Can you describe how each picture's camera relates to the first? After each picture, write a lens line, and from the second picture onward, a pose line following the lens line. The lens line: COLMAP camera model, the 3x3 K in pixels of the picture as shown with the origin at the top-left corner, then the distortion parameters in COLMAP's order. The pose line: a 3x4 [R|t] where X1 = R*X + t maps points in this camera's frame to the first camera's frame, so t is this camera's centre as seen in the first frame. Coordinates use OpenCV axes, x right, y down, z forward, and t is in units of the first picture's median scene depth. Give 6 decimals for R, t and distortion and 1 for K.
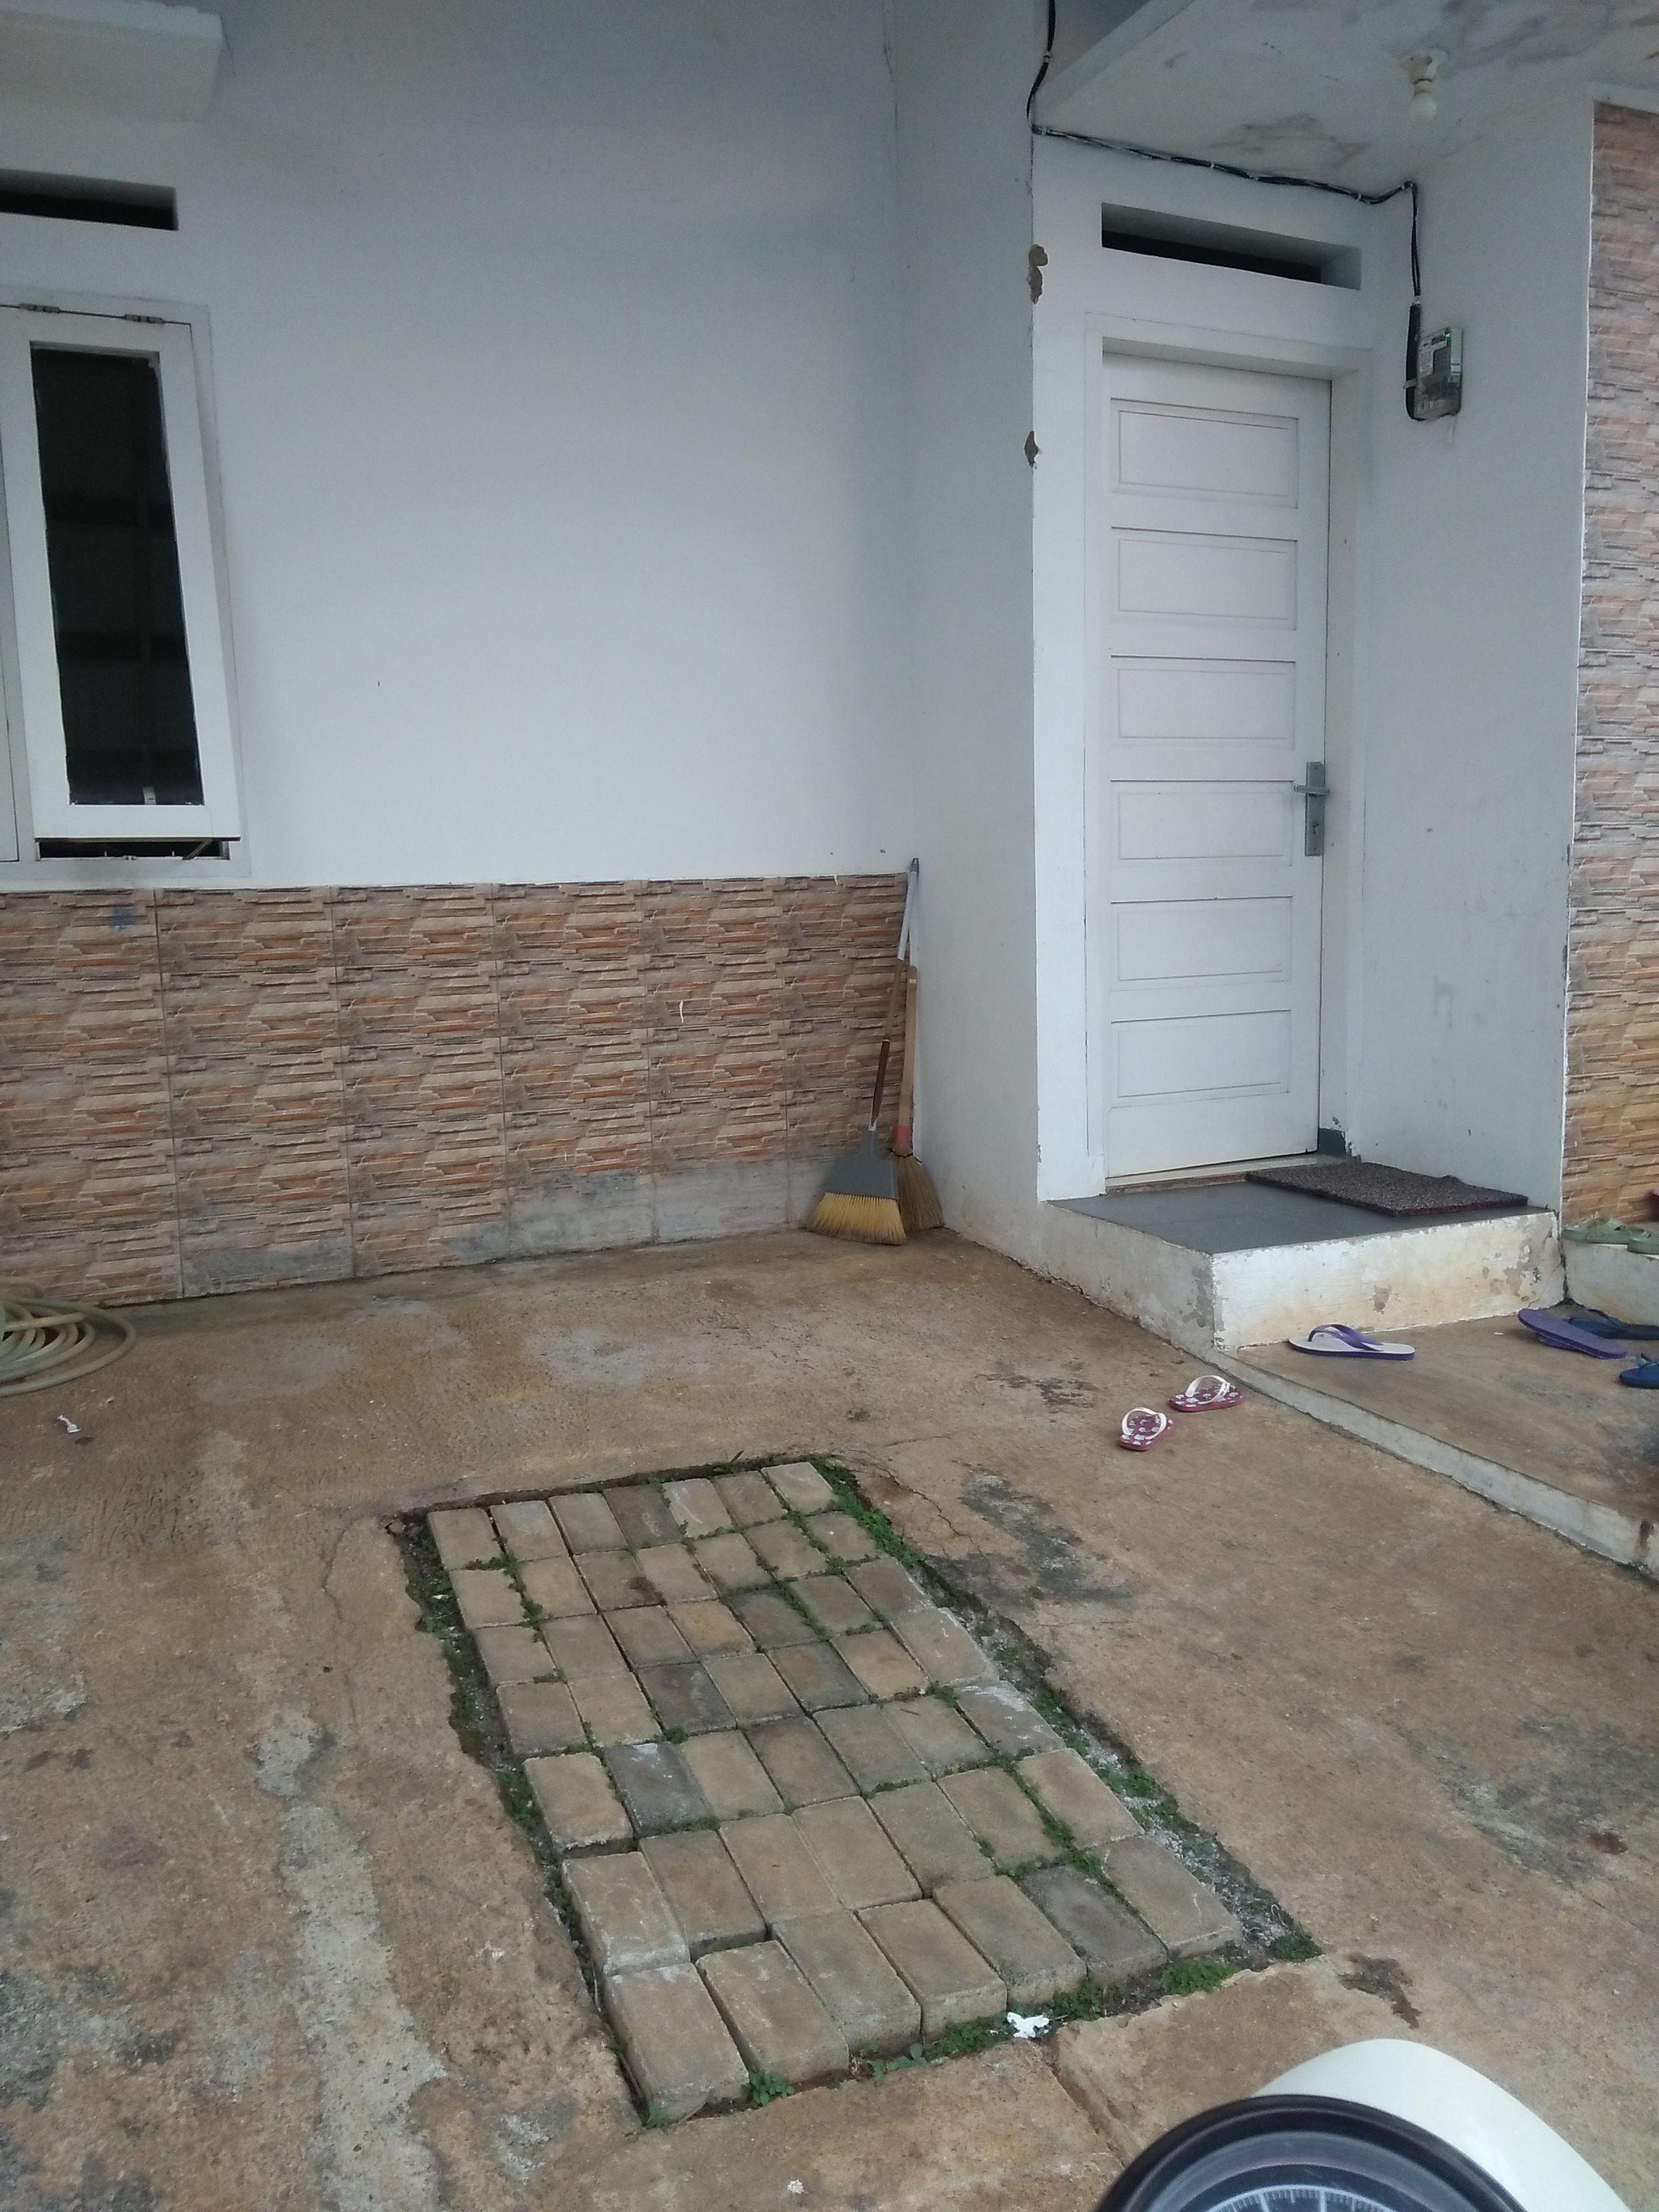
lens RADIAL K [[1611.1, 0, 830.6], [0, 1611.1, 1119.9], [0, 0, 1]] dist [0.029890, -0.032485]
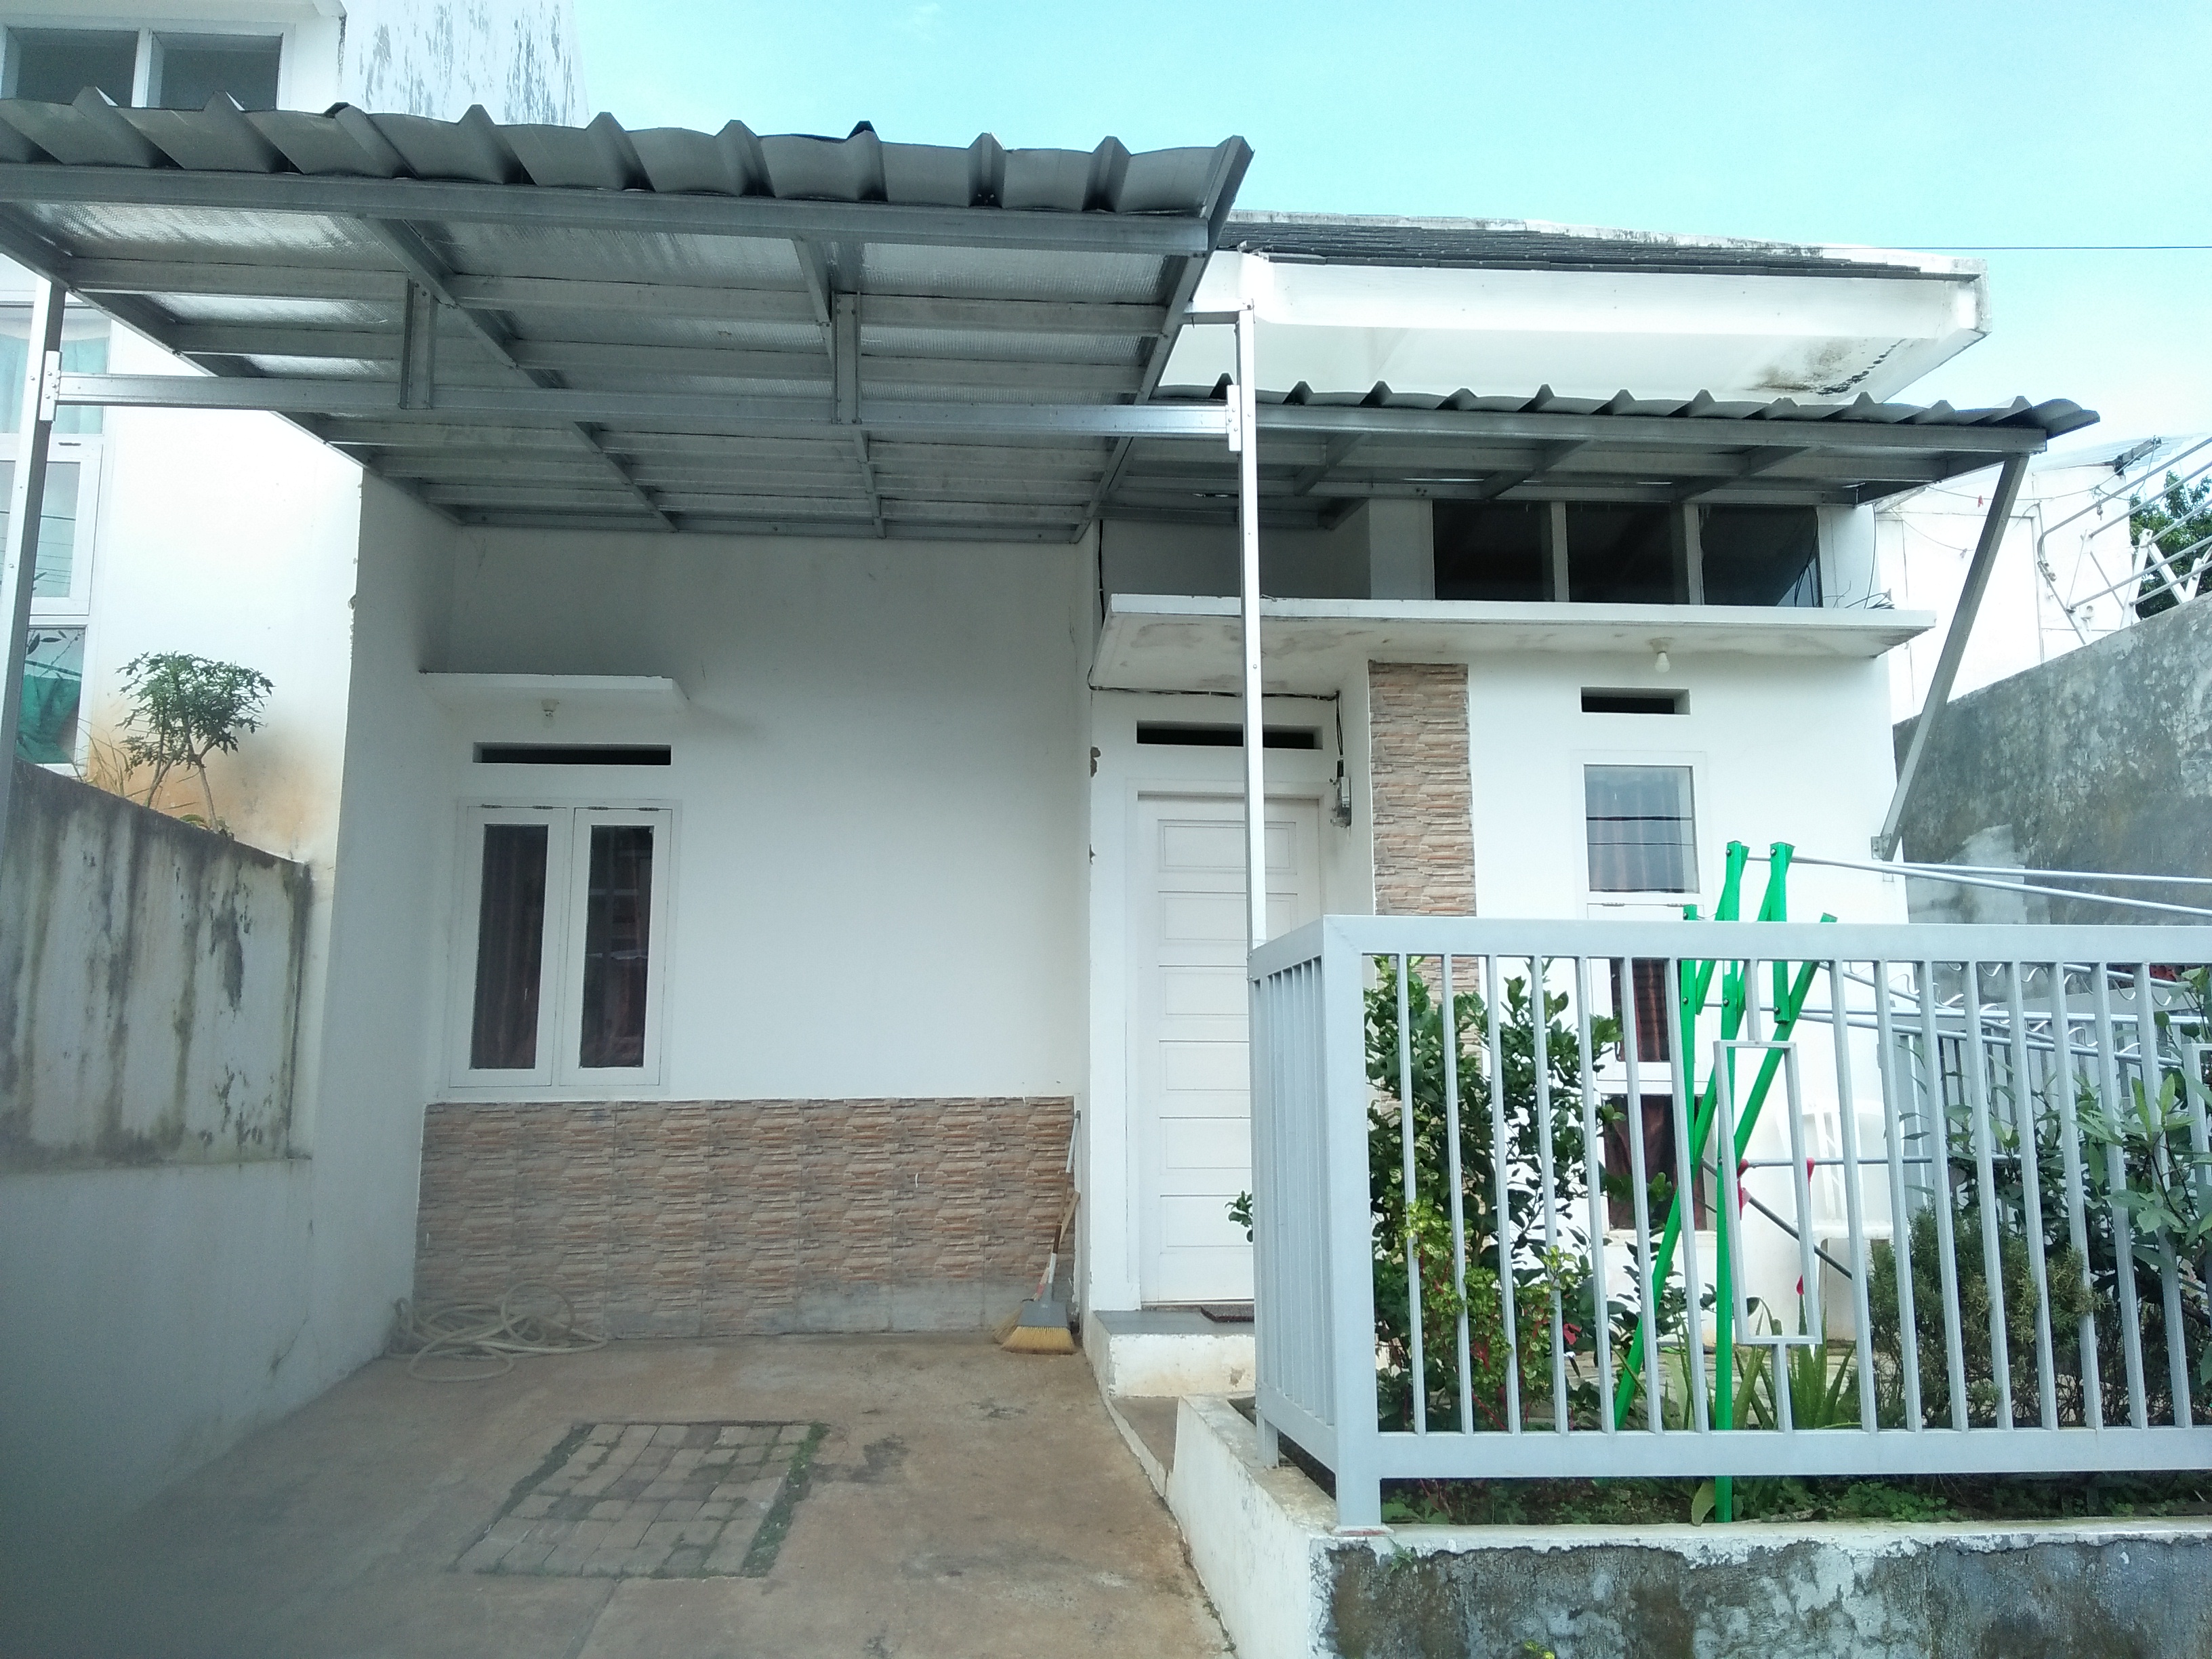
lens RADIAL K [[1611.1, 0, 1109.7], [0, 1611.1, 825.4], [0, 0, 1]] dist [0.029890, -0.032485]
pose [[0.951290, -0.036464, -0.306133, 0.622340], [-0.057794, 0.954285, -0.293258, 0.058172], [0.302831, 0.296666, 0.905694, -0.526315]]
